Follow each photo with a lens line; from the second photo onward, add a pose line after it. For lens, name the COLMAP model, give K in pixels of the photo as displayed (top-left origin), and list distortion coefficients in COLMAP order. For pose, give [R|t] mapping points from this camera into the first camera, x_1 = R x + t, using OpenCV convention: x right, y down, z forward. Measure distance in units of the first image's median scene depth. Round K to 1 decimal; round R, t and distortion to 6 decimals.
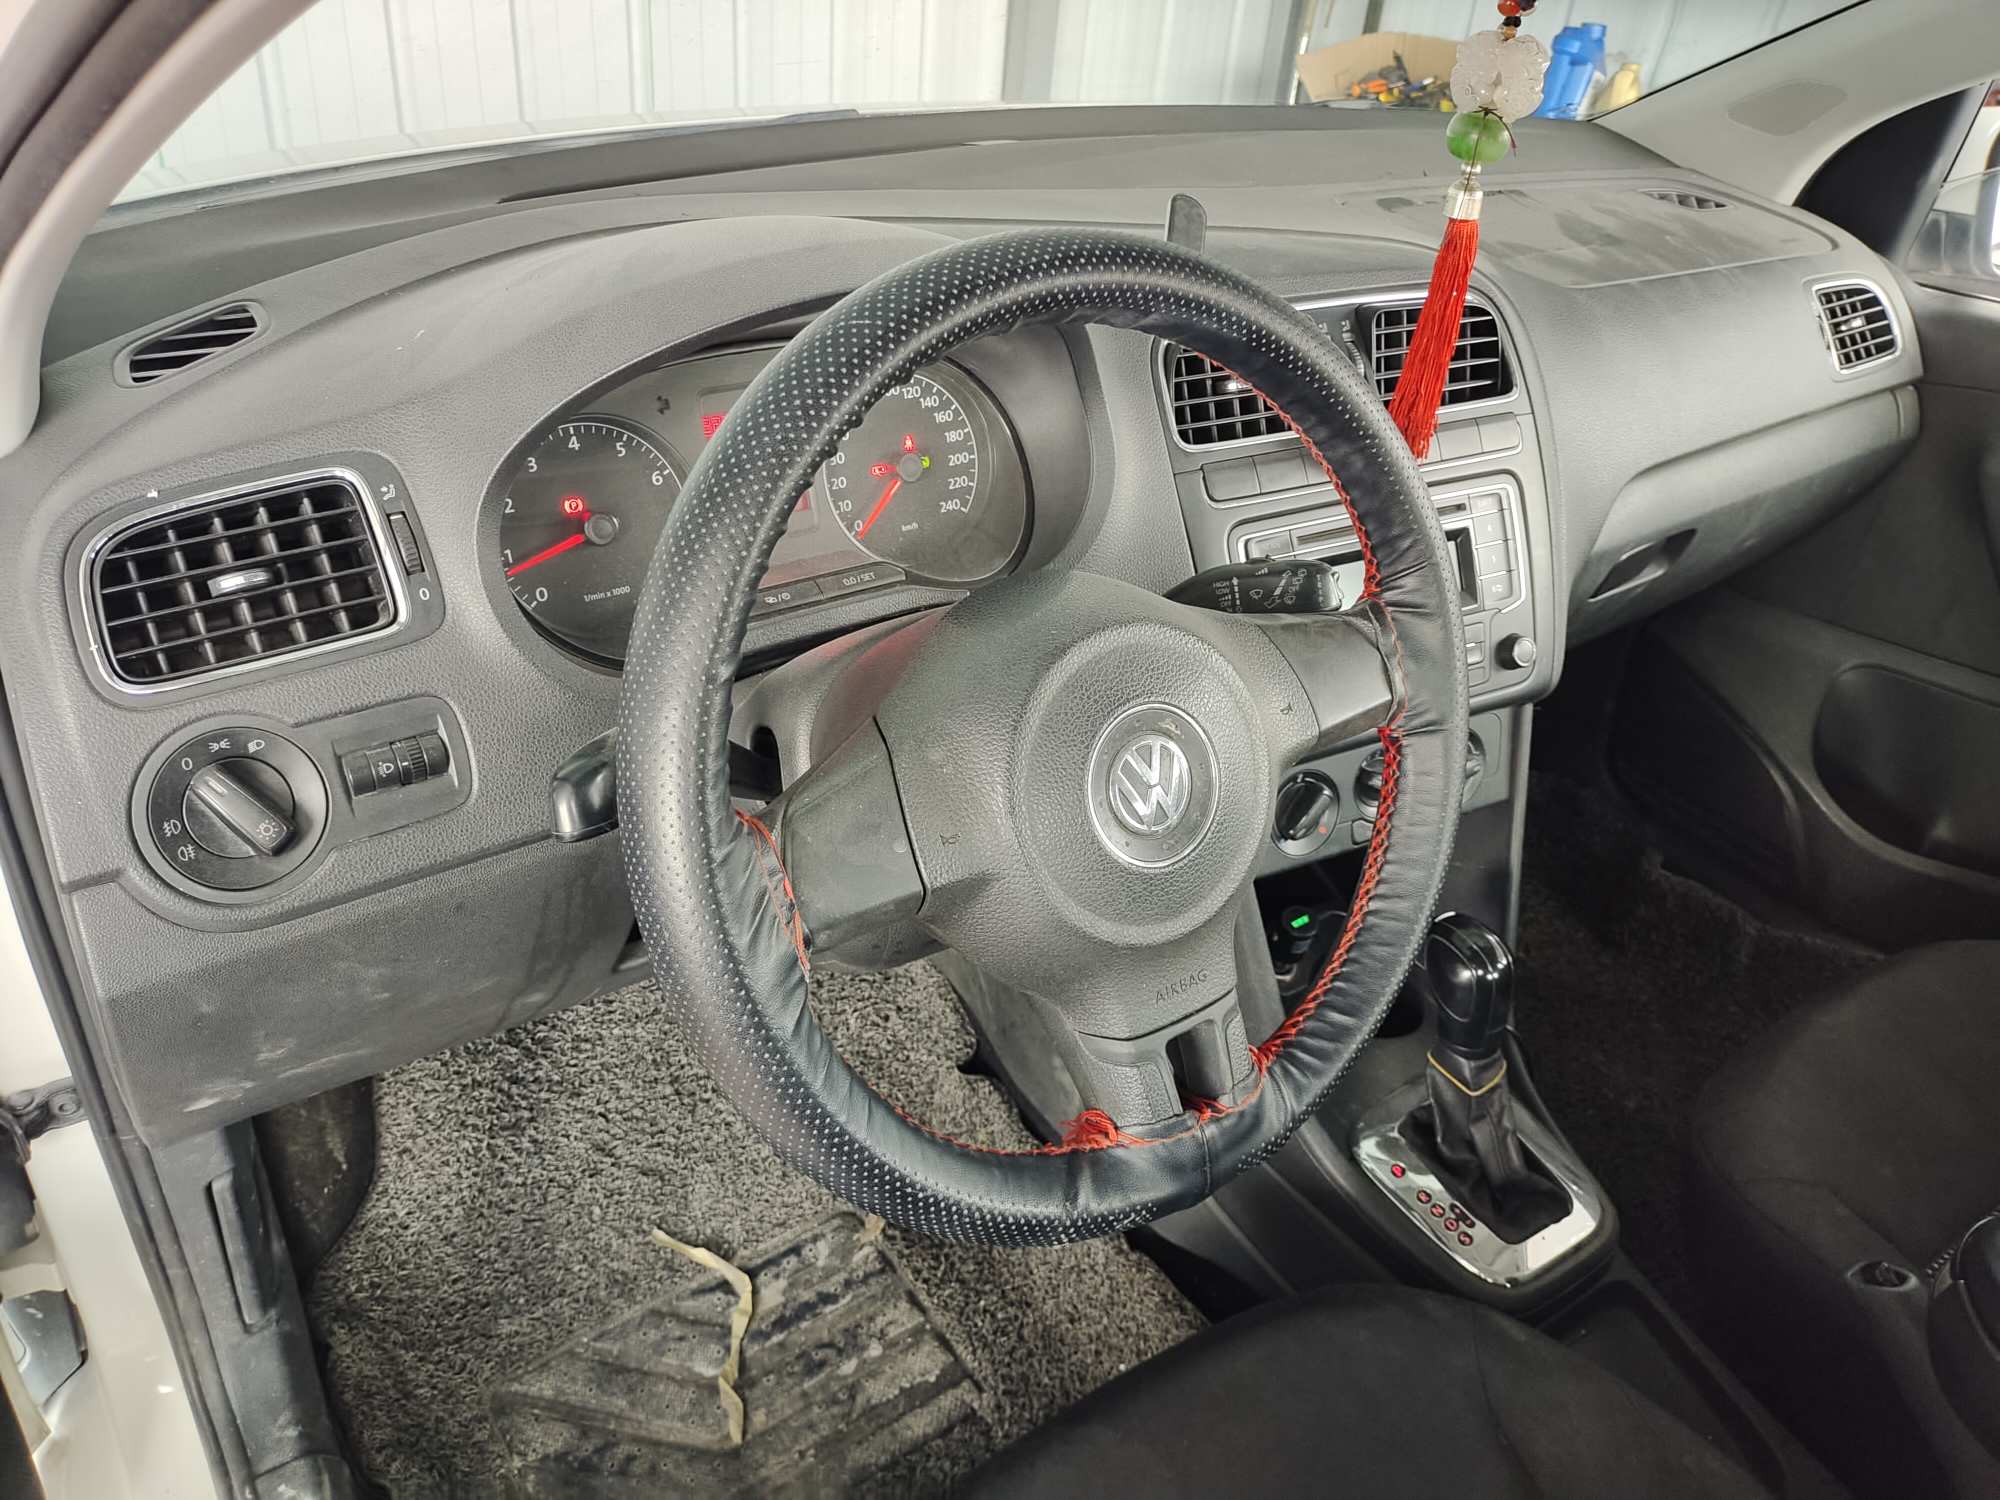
lens RADIAL K [[1568.1, 0, 1000.0], [0, 1568.1, 750.0], [0, 0, 1]] dist [-0.029687, 0.000924]
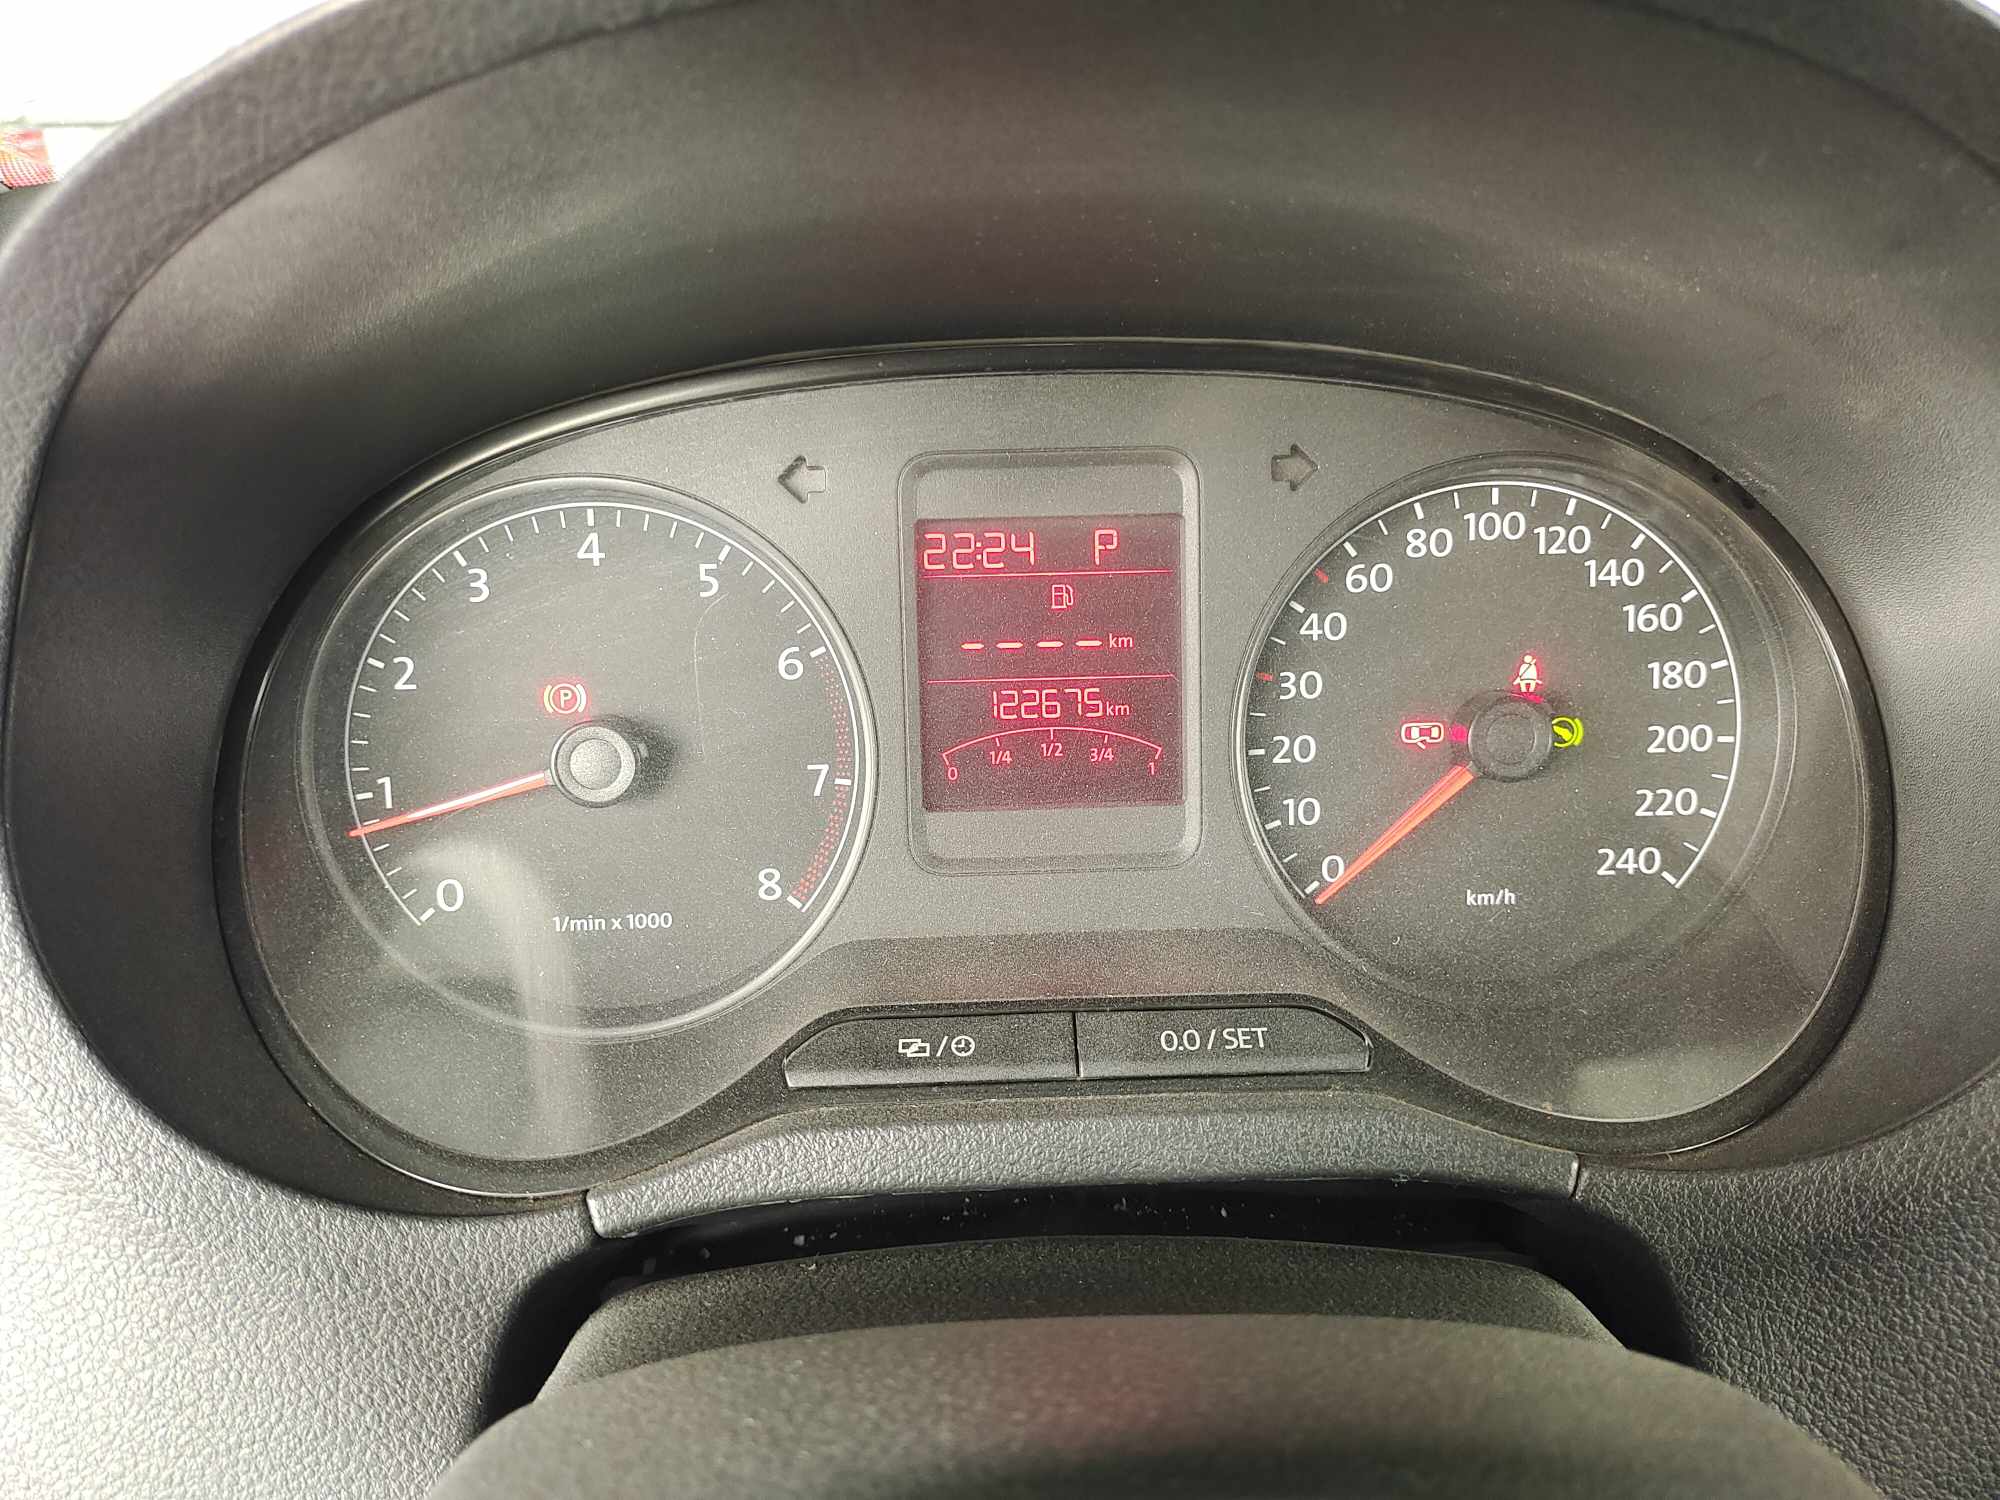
lens RADIAL K [[1568.1, 0, 1000.0], [0, 1568.1, 750.0], [0, 0, 1]] dist [-0.029687, 0.000924]
pose [[0.819857, 0.170649, -0.546546, 0.038805], [-0.236216, 0.970342, -0.051369, -0.120544], [0.521570, 0.171219, 0.835852, 0.583395]]
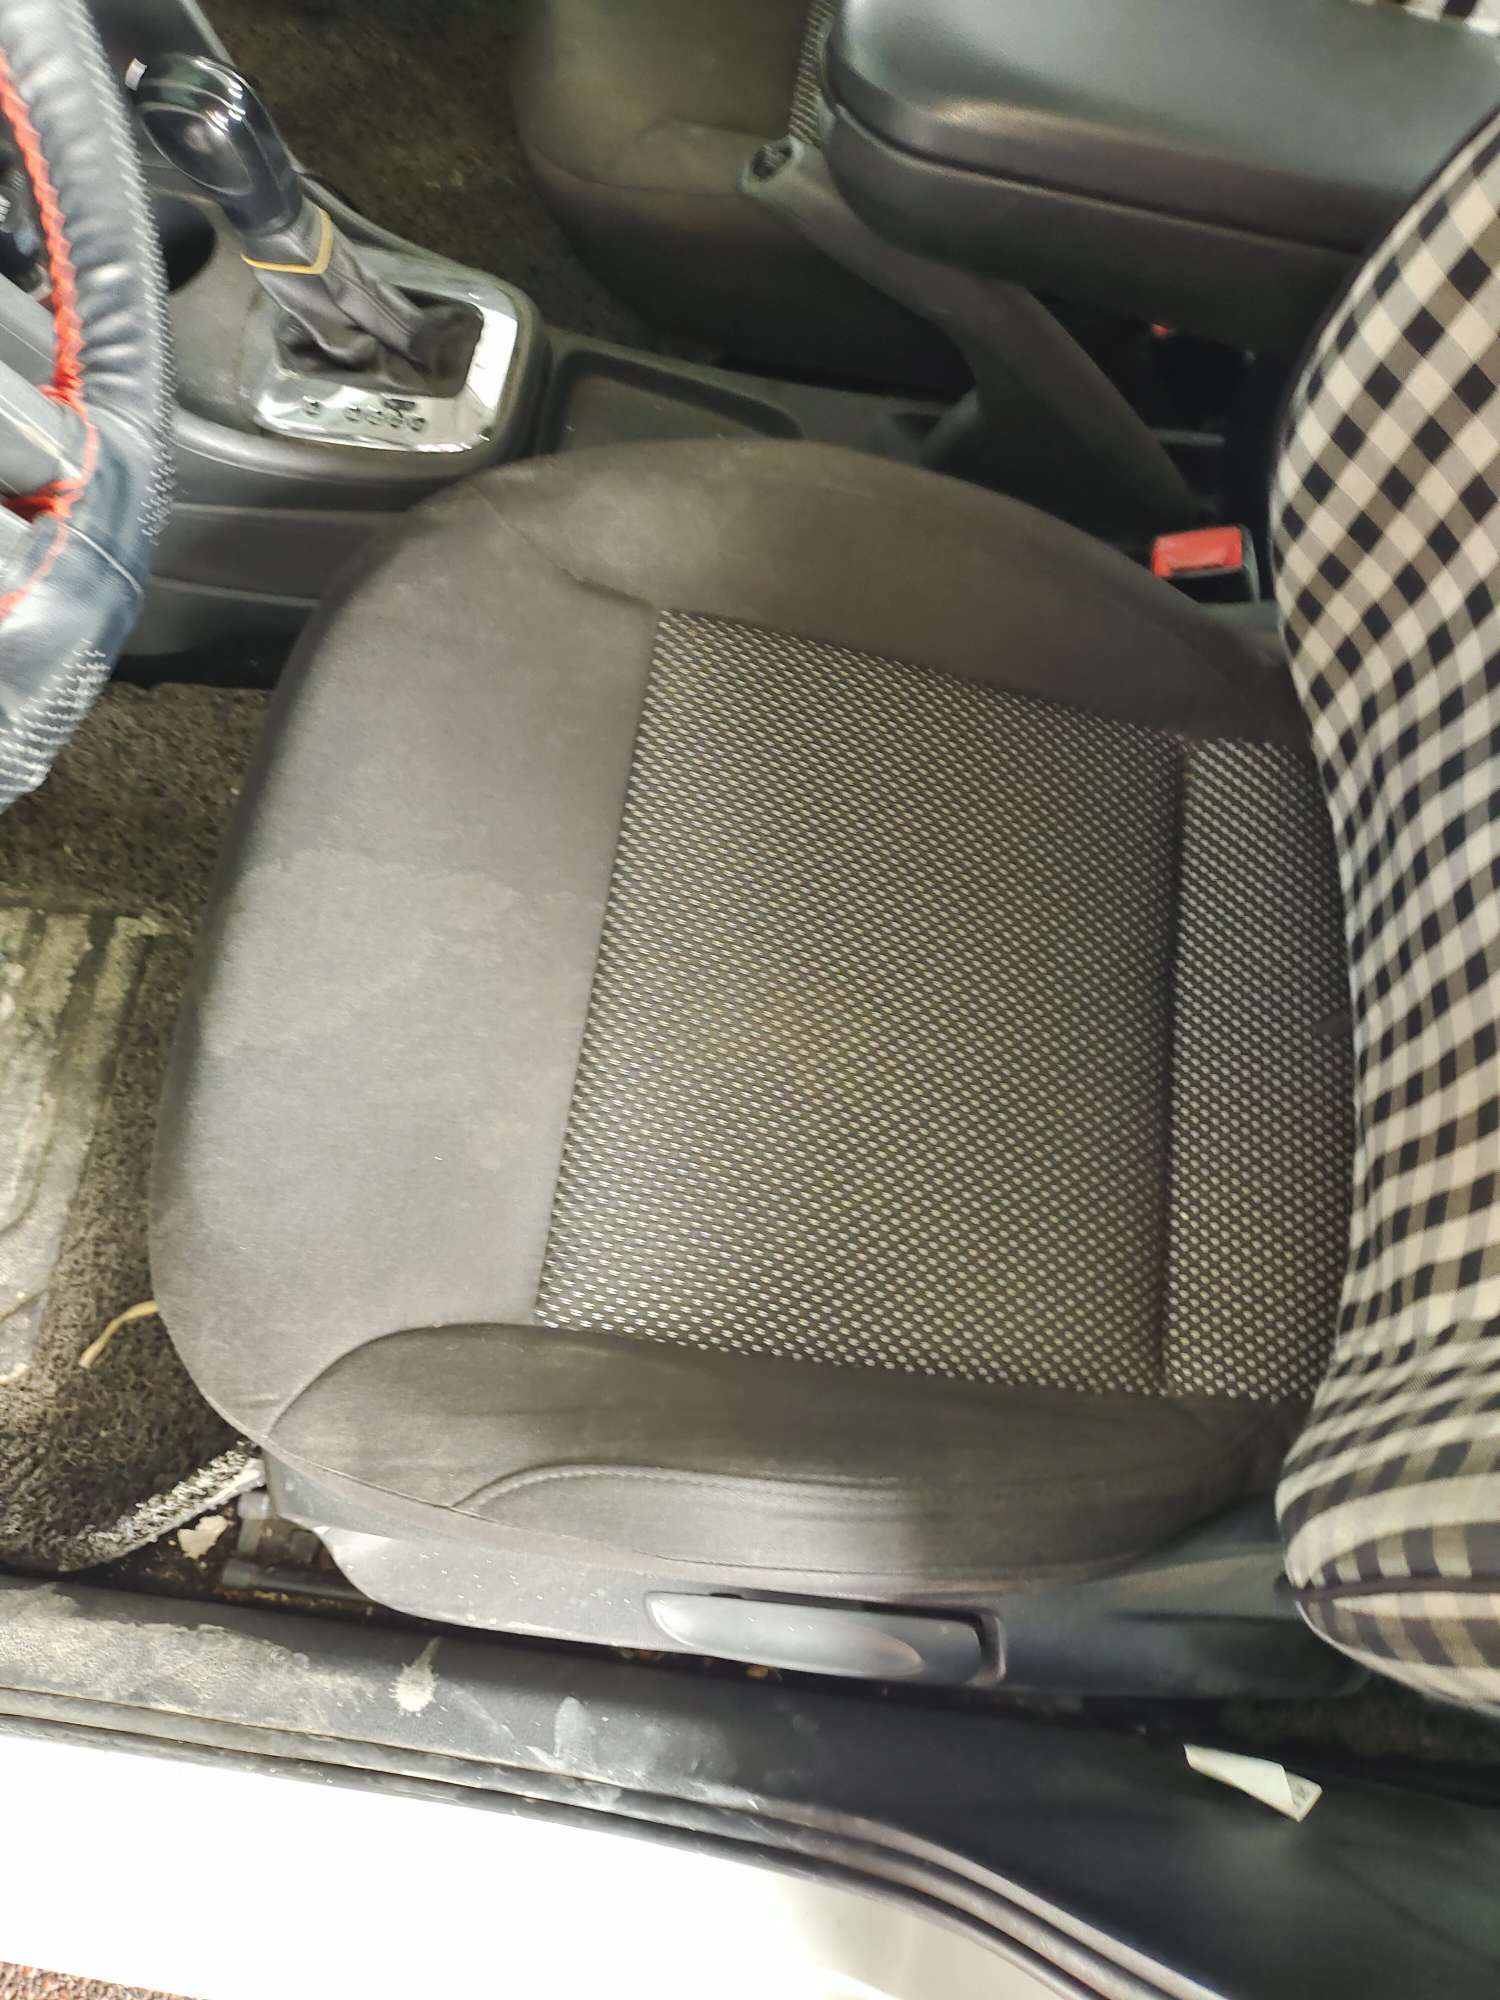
lens RADIAL K [[1521.7, 0, 733.2], [0, 1521.7, 1002.4], [0, 0, 1]] dist [0.052844, -0.058986]
pose [[0.676674, -0.715309, 0.174486, 0.036133], [0.473642, 0.604336, 0.640656, 0.041840], [-0.563715, -0.350872, 0.747739, 0.148182]]
